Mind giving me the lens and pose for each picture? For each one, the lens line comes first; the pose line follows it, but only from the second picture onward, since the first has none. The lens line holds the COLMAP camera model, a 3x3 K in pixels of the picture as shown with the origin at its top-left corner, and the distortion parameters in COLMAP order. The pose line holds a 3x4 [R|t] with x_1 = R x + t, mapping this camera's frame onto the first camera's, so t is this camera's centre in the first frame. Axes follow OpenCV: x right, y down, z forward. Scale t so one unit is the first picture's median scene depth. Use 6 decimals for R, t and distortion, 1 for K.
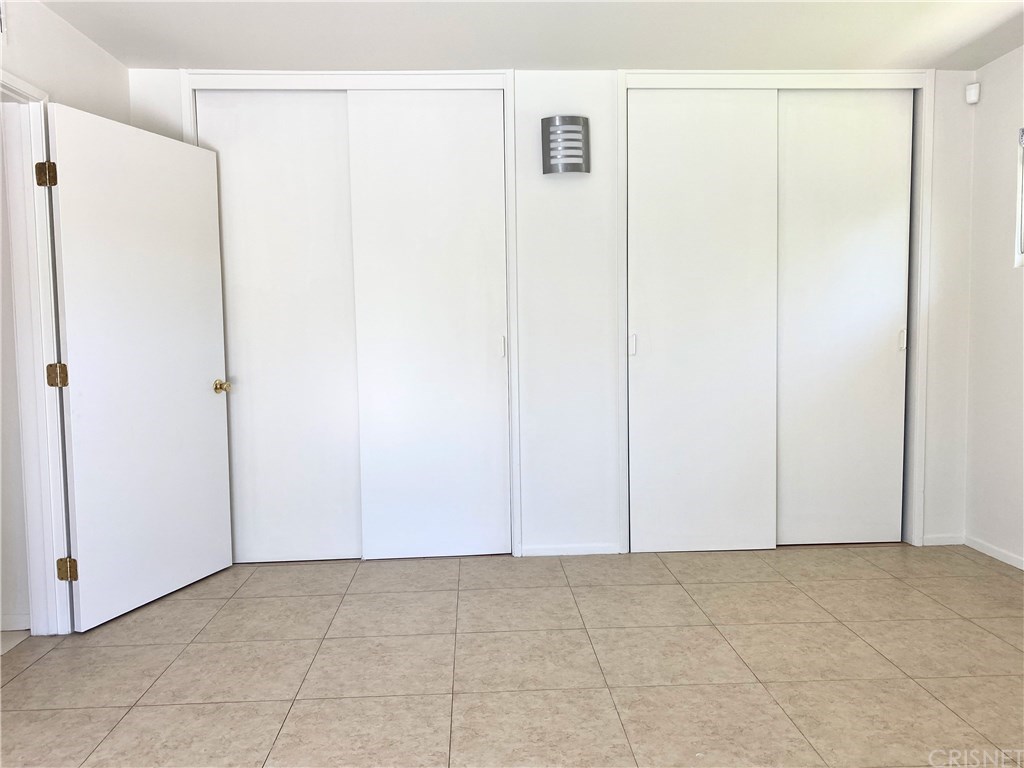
lens RADIAL K [[793.9, 0, 509.5], [0, 793.9, 381.8], [0, 0, 1]] dist [0.036673, -0.037158]
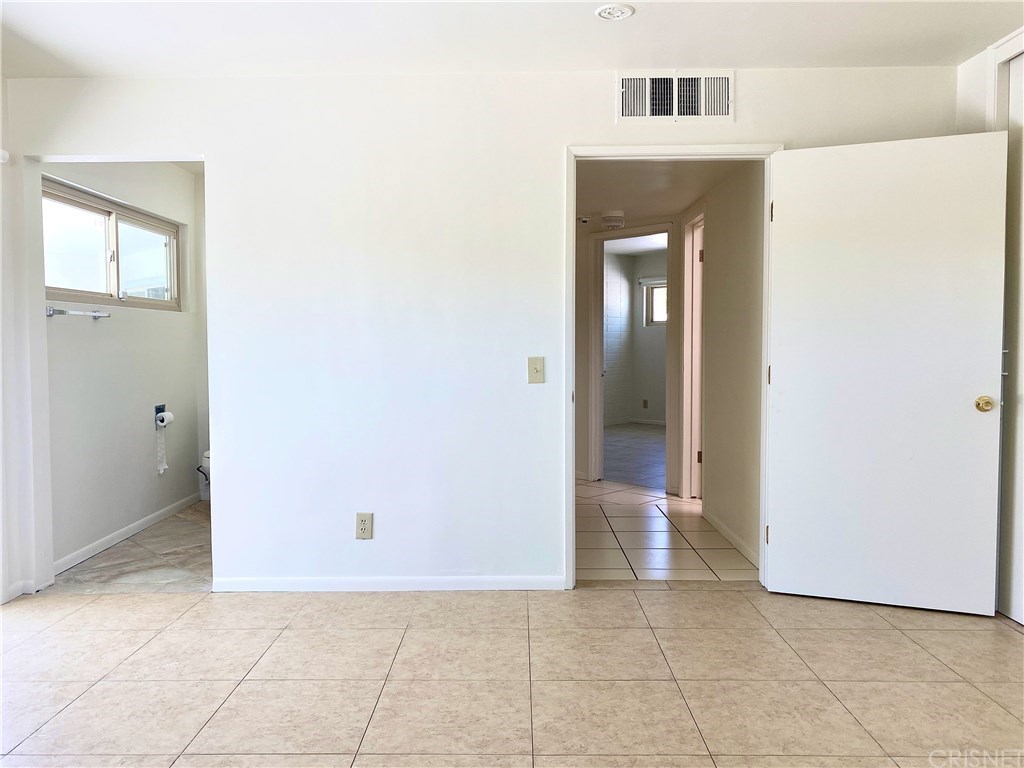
lens RADIAL K [[793.9, 0, 509.5], [0, 793.9, 381.8], [0, 0, 1]] dist [0.036673, -0.037158]
pose [[-0.057968, 0.065295, -0.996181, 0.613592], [-0.065220, 0.995479, 0.069044, -0.051468], [0.996186, 0.068974, -0.053447, 0.615220]]
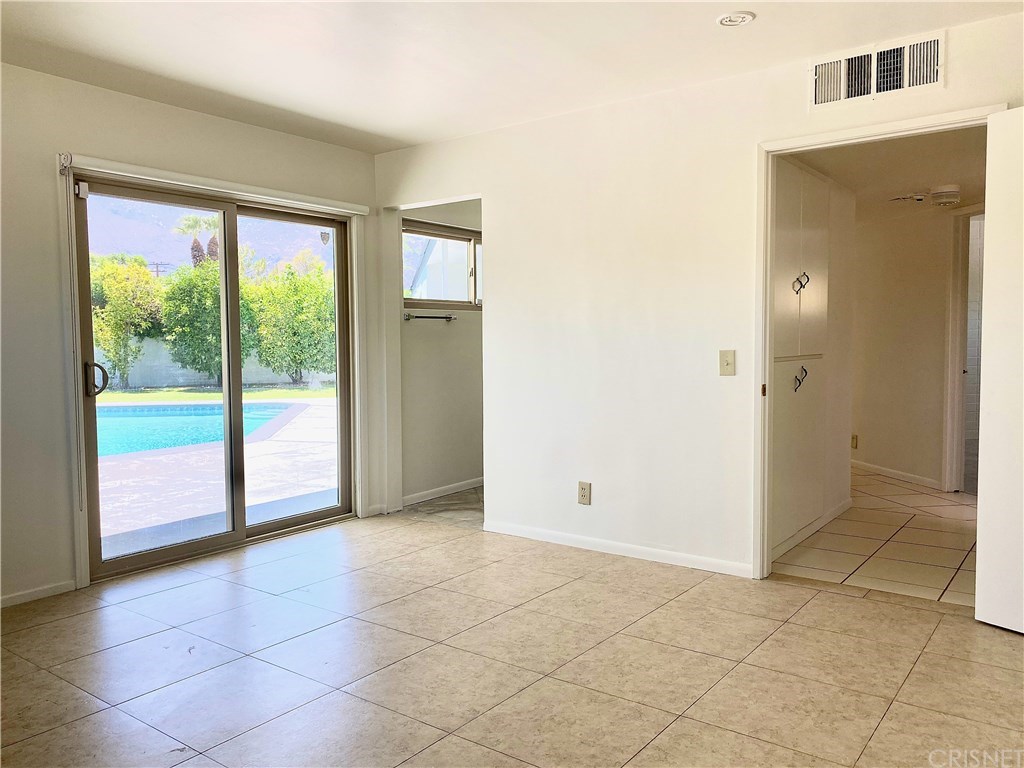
lens RADIAL K [[793.9, 0, 509.5], [0, 793.9, 381.8], [0, 0, 1]] dist [0.036673, -0.037158]
pose [[-0.639701, 0.064896, -0.765880, 0.597484], [-0.033715, 0.993101, 0.112309, -0.086229], [0.767884, 0.097666, -0.633100, 1.090565]]
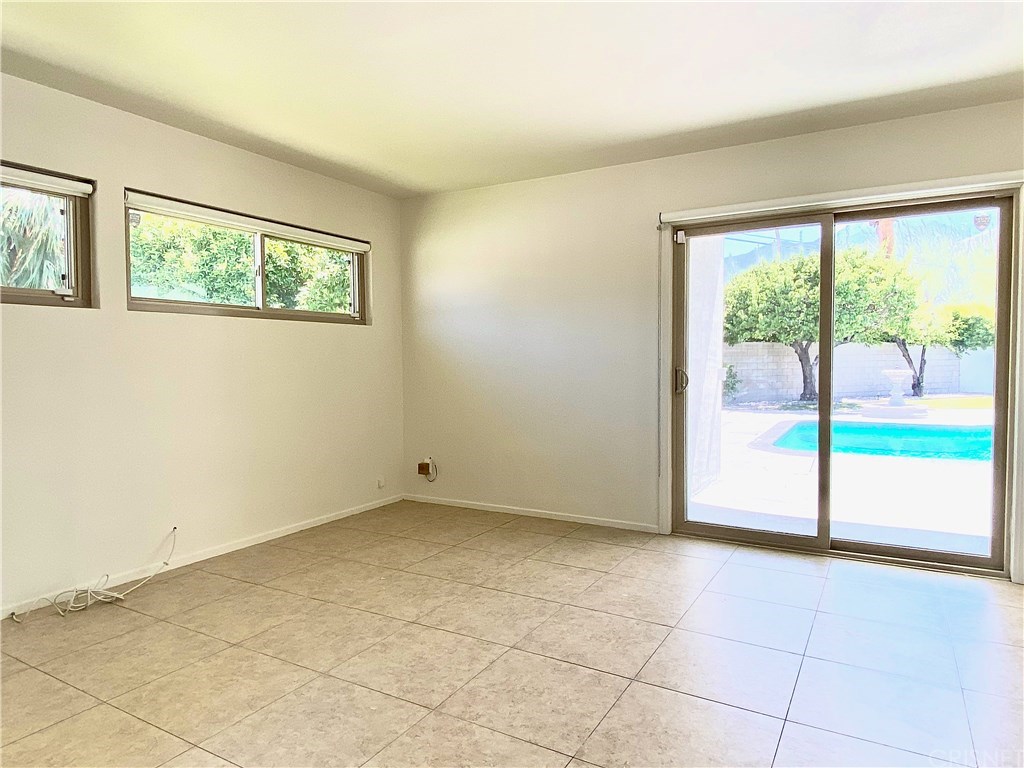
lens RADIAL K [[634.5, 0, 512.4], [0, 634.5, 378.8], [0, 0, 1]] dist [0.077333, -0.074991]
pose [[-0.836868, 0.006357, 0.547367, -0.309813], [0.061453, 0.994703, 0.082404, -0.061574], [-0.543944, 0.102598, -0.832826, 1.078875]]
